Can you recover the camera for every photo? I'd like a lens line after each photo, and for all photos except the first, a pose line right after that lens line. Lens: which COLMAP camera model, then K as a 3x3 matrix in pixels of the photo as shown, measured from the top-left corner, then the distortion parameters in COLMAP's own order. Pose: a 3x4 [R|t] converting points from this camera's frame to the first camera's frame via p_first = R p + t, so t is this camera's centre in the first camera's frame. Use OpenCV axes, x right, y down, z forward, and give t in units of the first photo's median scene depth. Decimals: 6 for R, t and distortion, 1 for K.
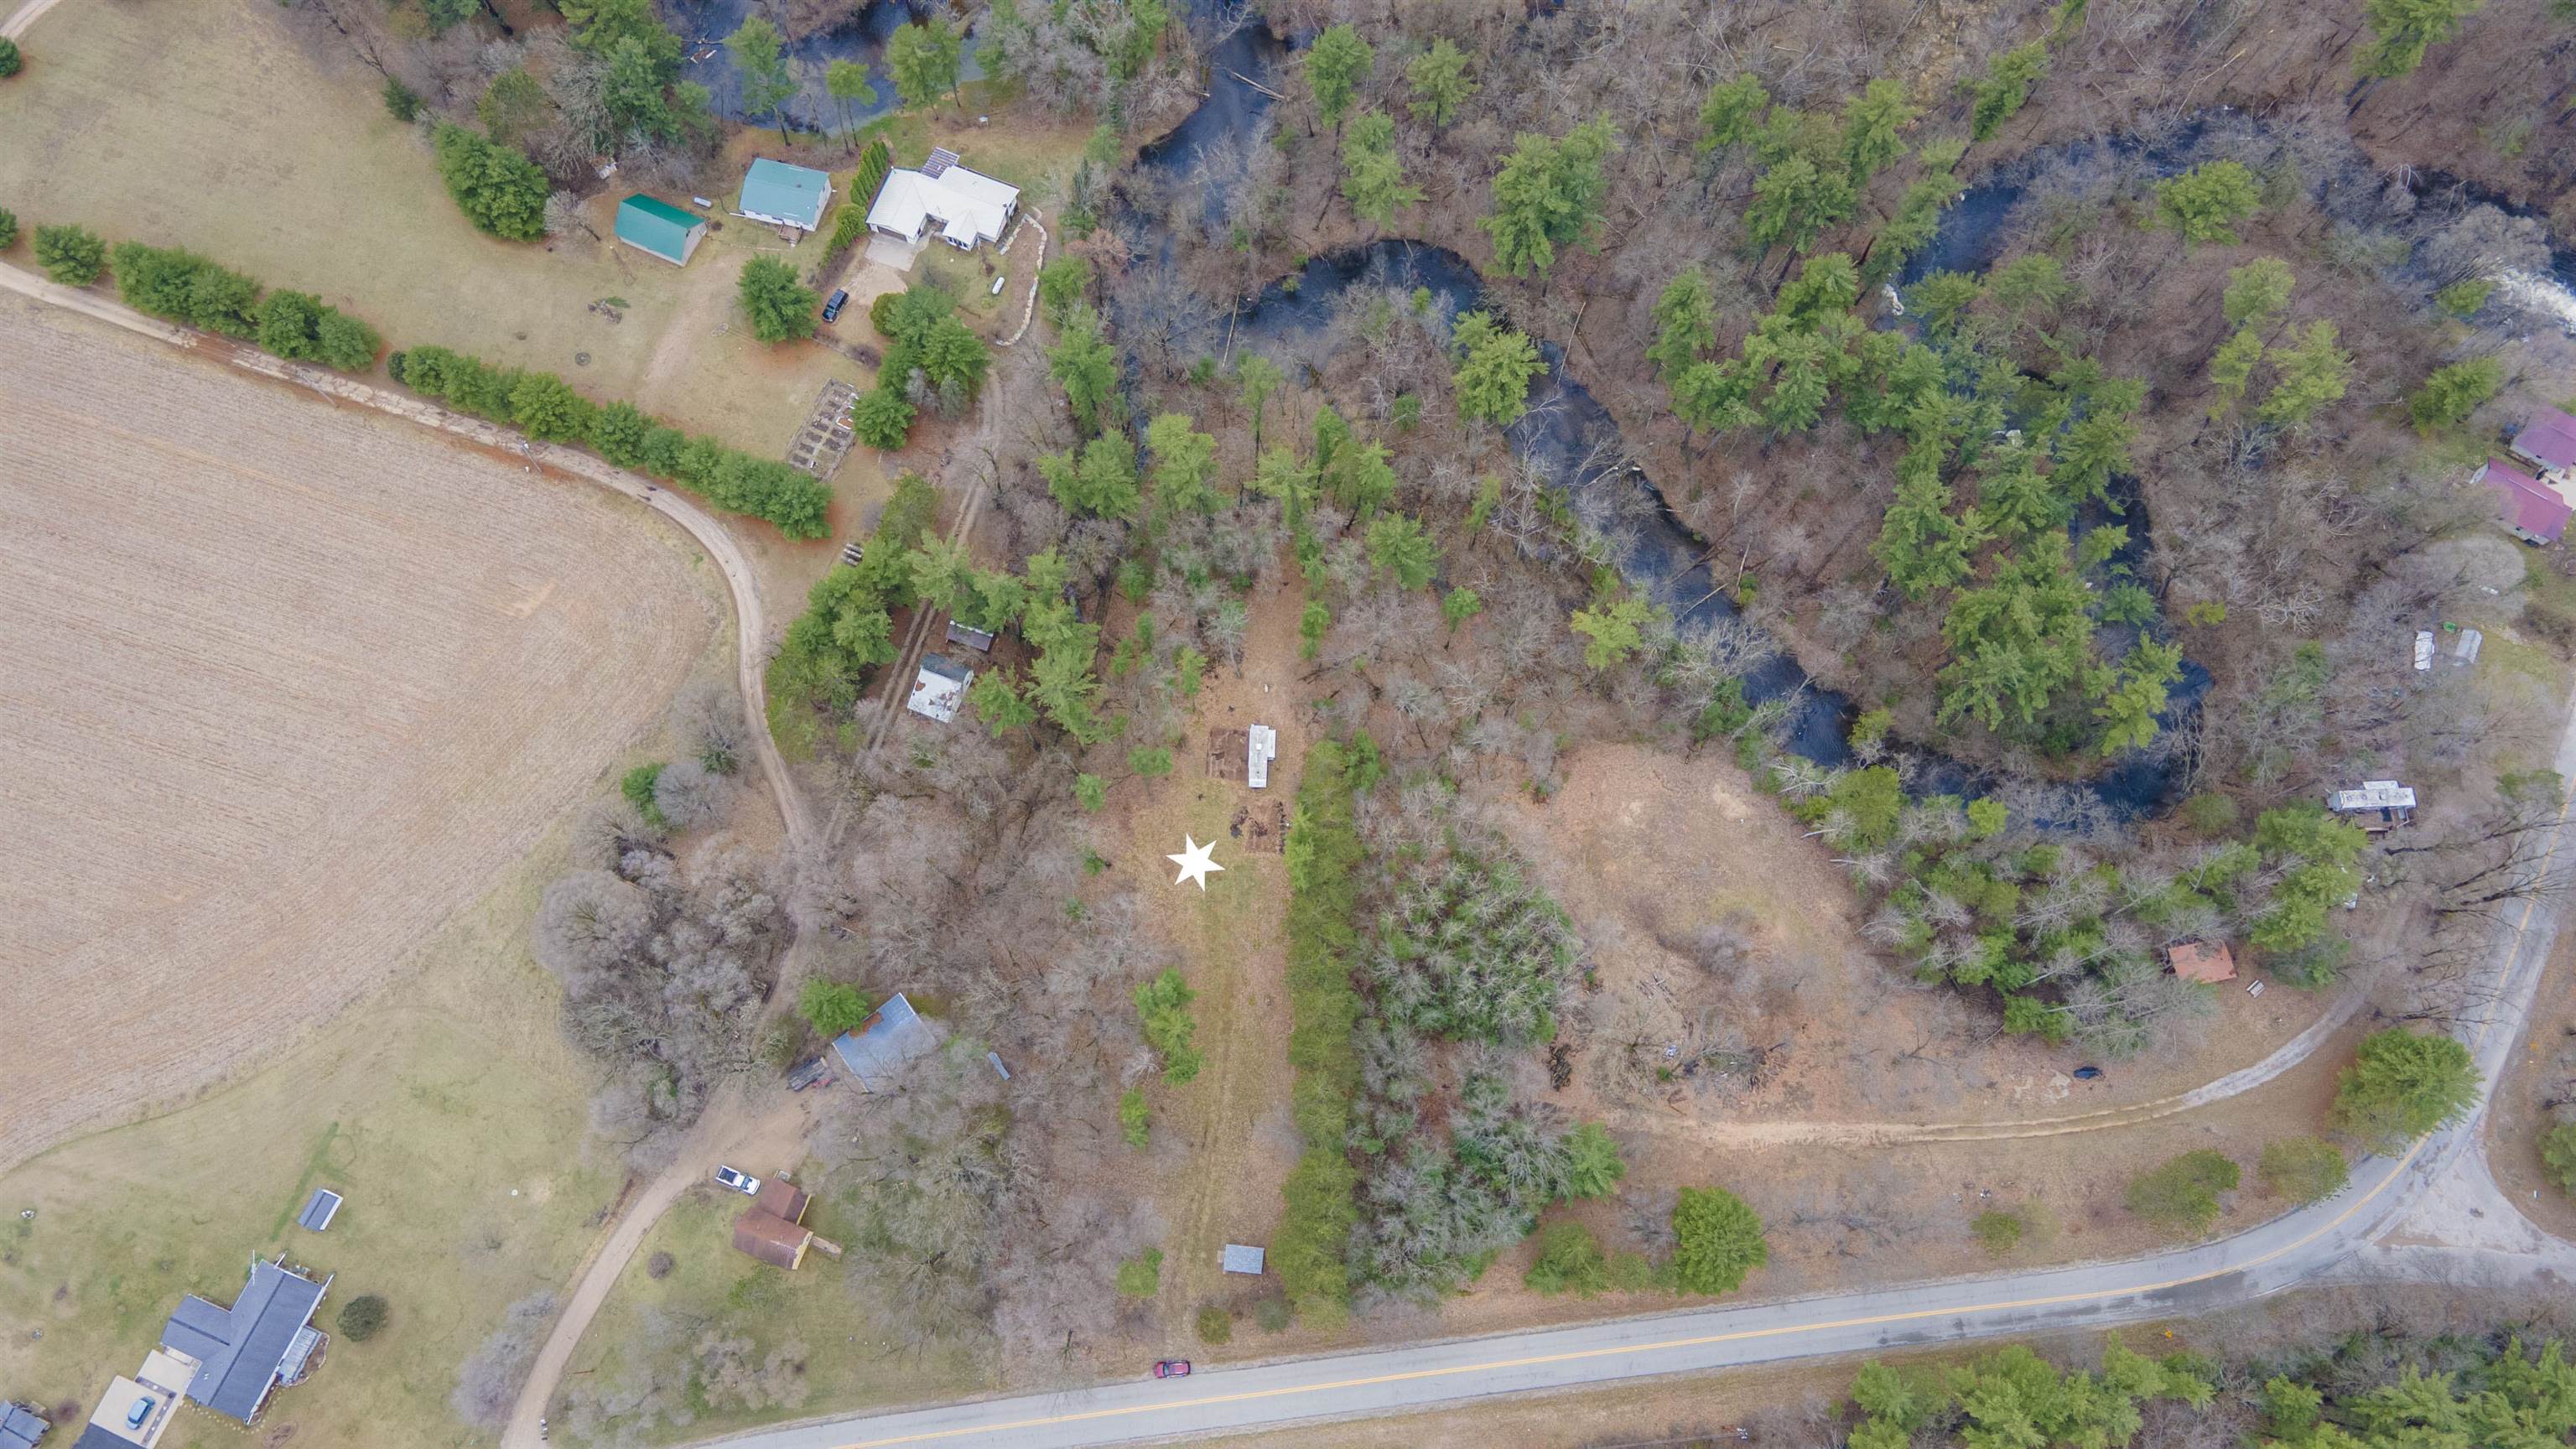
lens RADIAL K [[1879.4, 0, 1284.7], [0, 1879.4, 716.4], [0, 0, 1]] dist [0.024832, 0.041934]
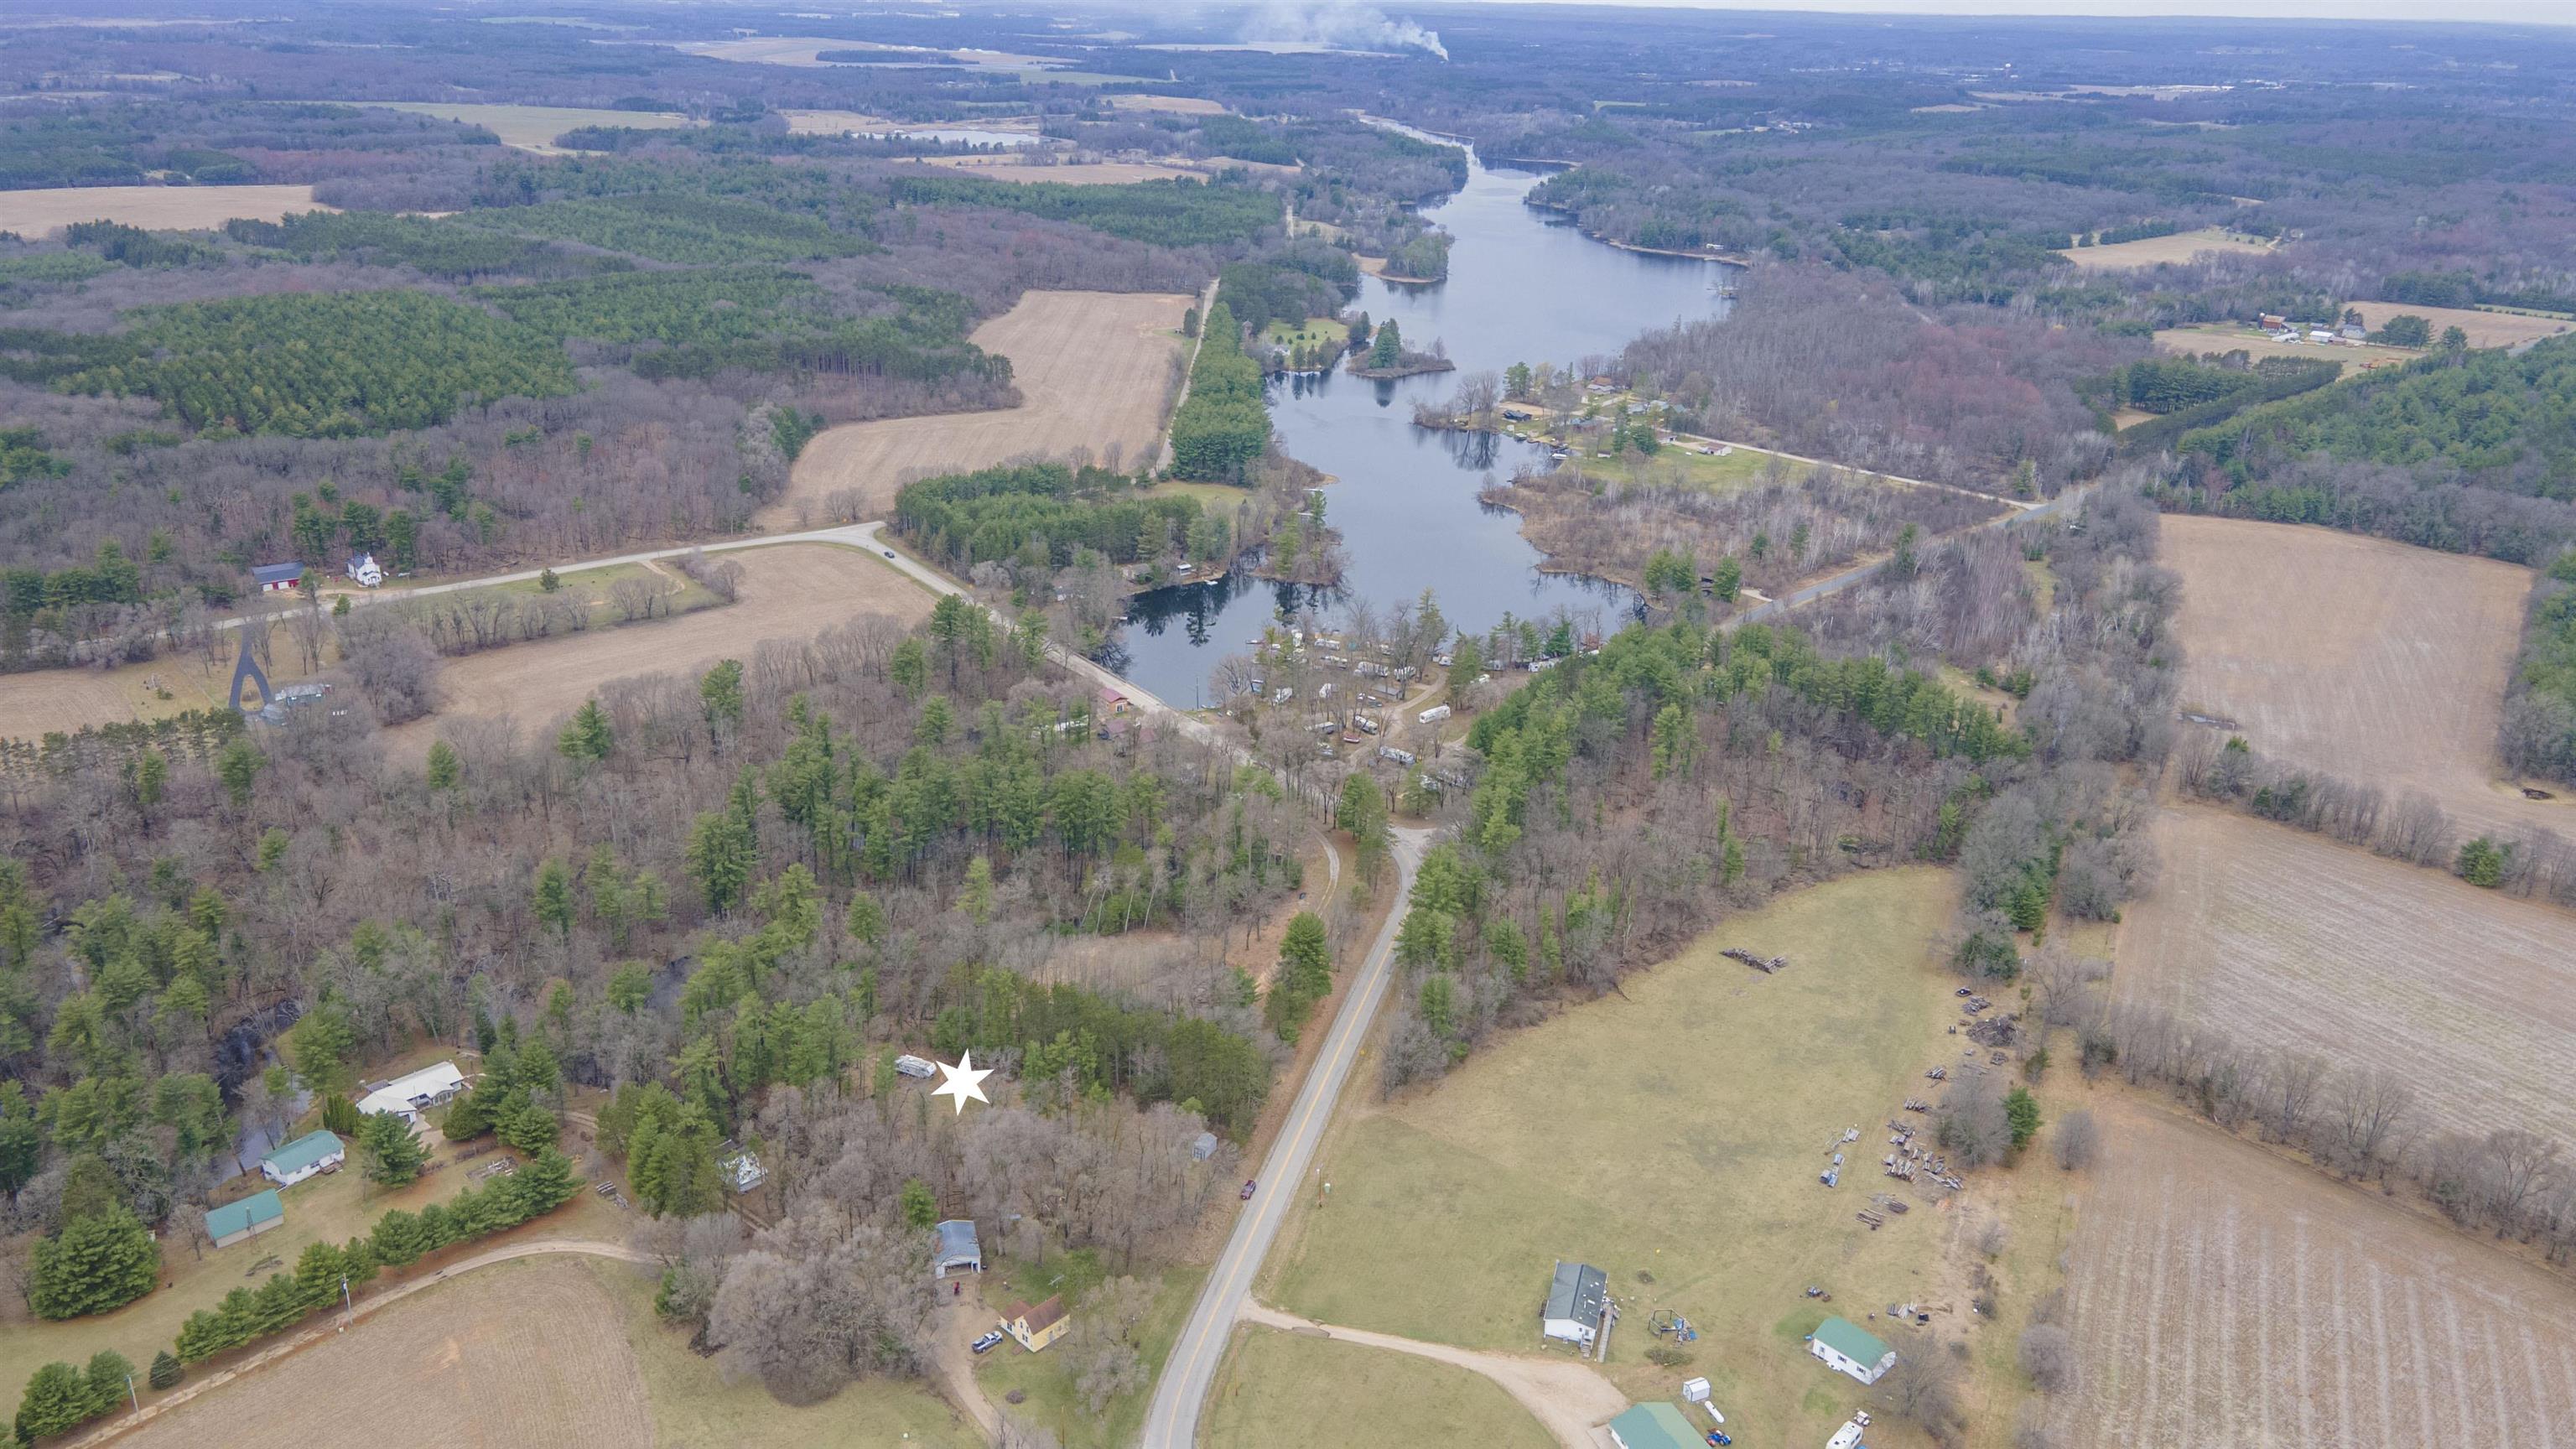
lens RADIAL K [[1879.4, 0, 1286.9], [0, 1879.4, 704.2], [0, 0, 1]] dist [0.024832, 0.041934]
pose [[0.380632, -0.340883, 0.859603, -1.125122], [0.876545, 0.429146, -0.217952, 0.497423], [-0.294599, 0.836440, 0.462146, -0.027193]]
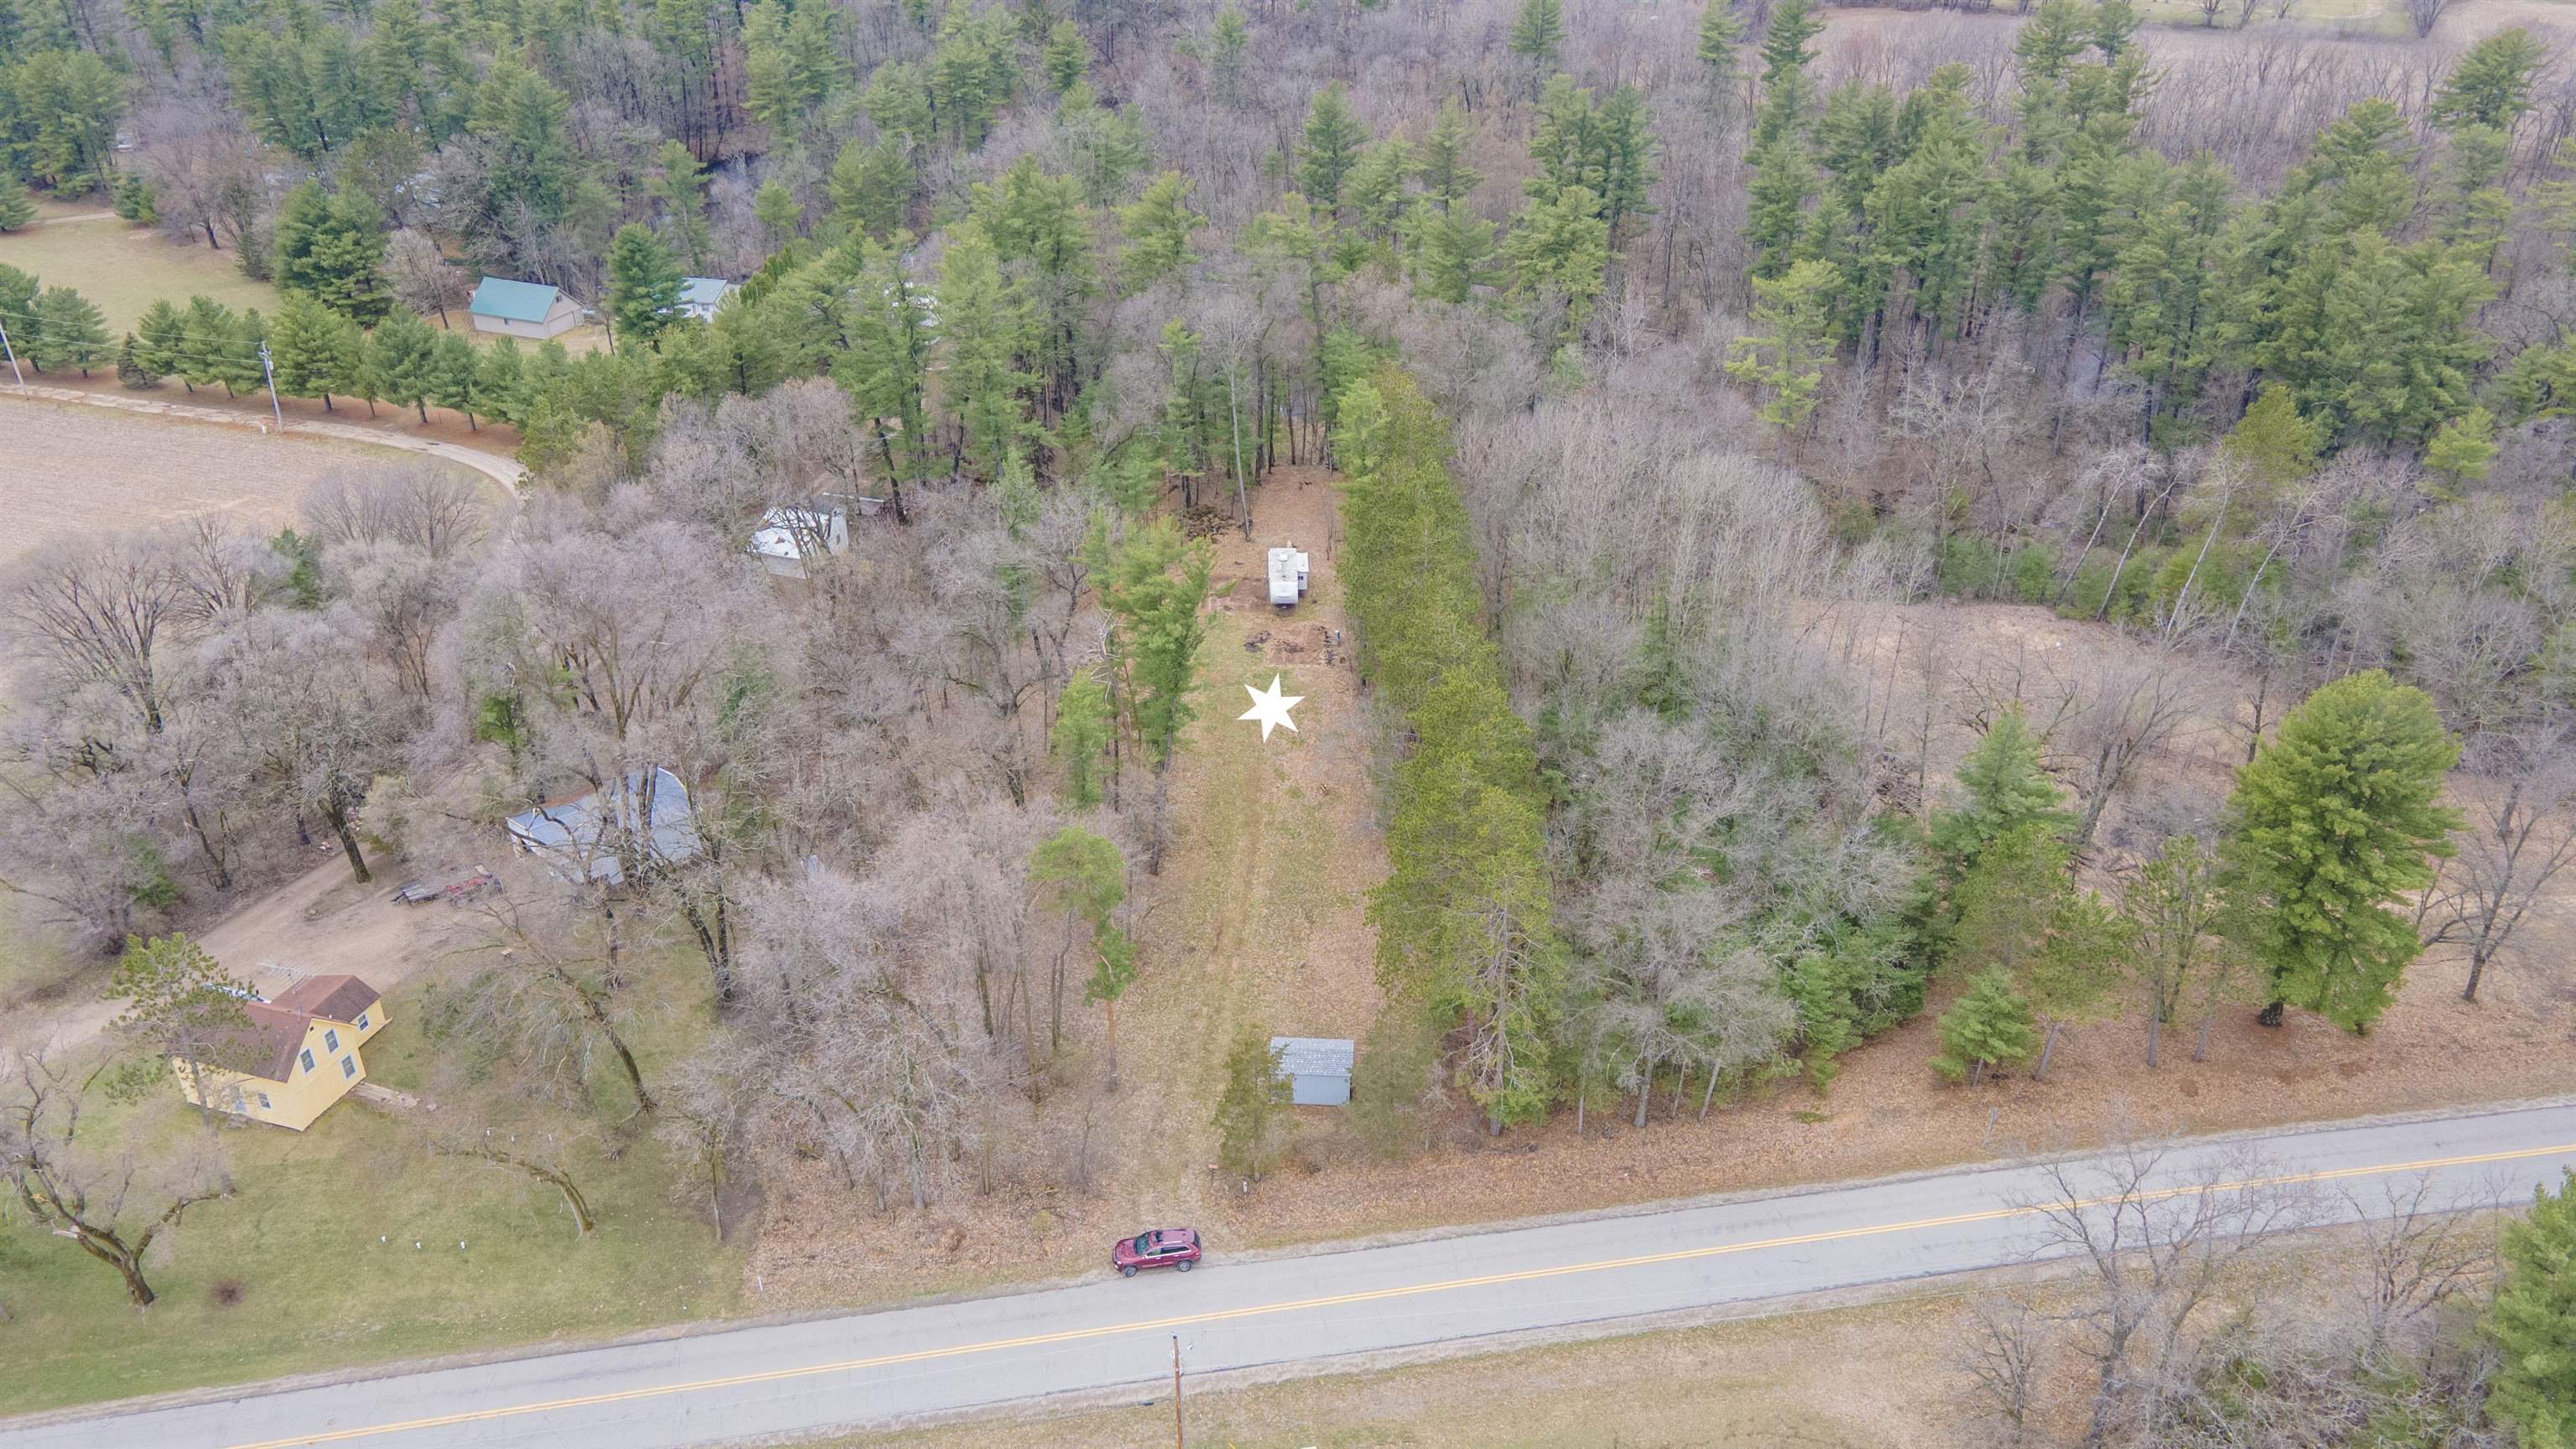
lens RADIAL K [[1879.4, 0, 1287.0], [0, 1879.4, 716.0], [0, 0, 1]] dist [0.024832, 0.041934]
pose [[0.998637, -0.038108, 0.035660, -0.038373], [0.052190, 0.732098, -0.679197, 0.504625], [-0.000224, 0.680133, 0.733089, 0.574176]]
